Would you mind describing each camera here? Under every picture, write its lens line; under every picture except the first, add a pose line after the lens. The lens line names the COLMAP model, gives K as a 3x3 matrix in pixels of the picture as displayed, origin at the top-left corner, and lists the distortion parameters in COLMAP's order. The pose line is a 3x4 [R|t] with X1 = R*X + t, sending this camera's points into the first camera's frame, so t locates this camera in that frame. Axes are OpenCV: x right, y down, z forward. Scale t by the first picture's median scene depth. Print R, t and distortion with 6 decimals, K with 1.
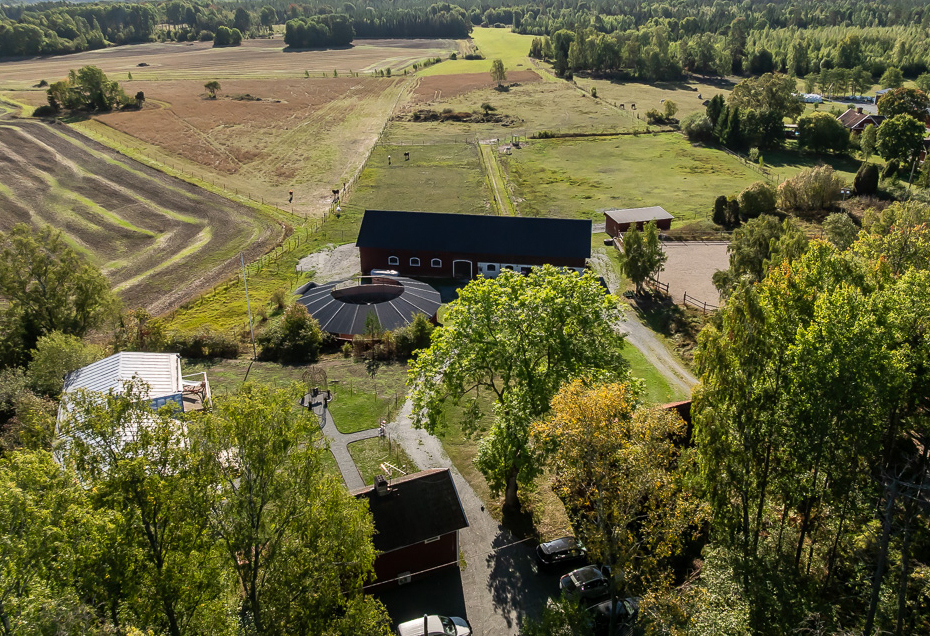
lens RADIAL K [[733.1, 0, 465.0], [0, 733.1, 318.0], [0, 0, 1]] dist [-0.003031, -0.000880]
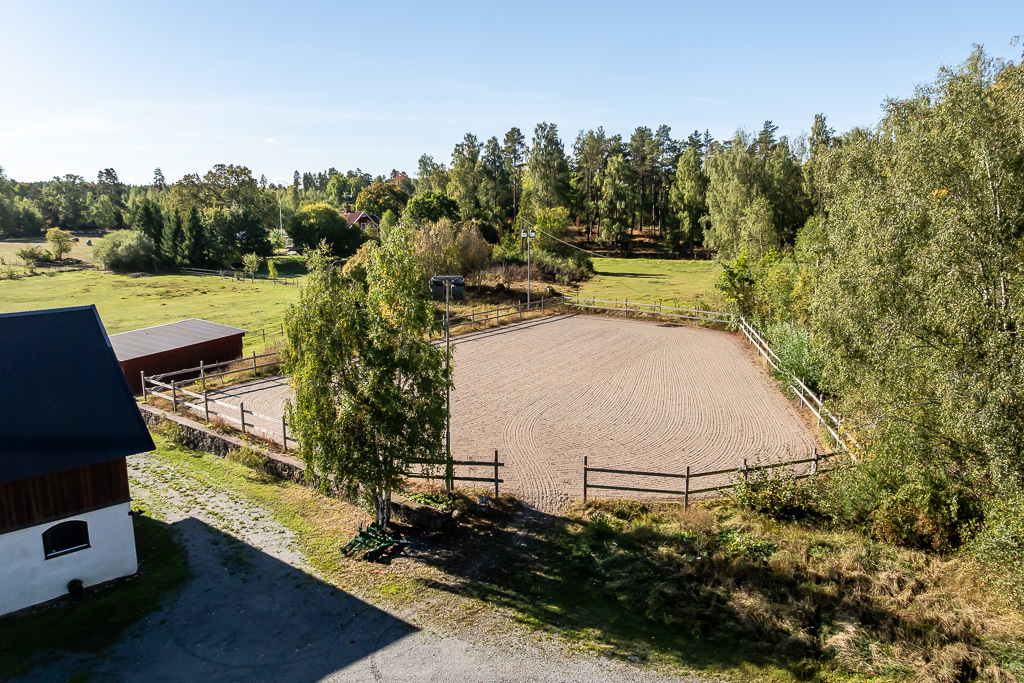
lens RADIAL K [[718.0, 0, 531.3], [0, 718.0, 341.7], [0, 0, 1]] dist [-0.046493, -0.002953]
pose [[0.599778, -0.143122, 0.787263, 0.034717], [0.325962, 0.942239, -0.077039, -0.026403], [-0.730763, 0.302824, 0.611786, 0.350287]]
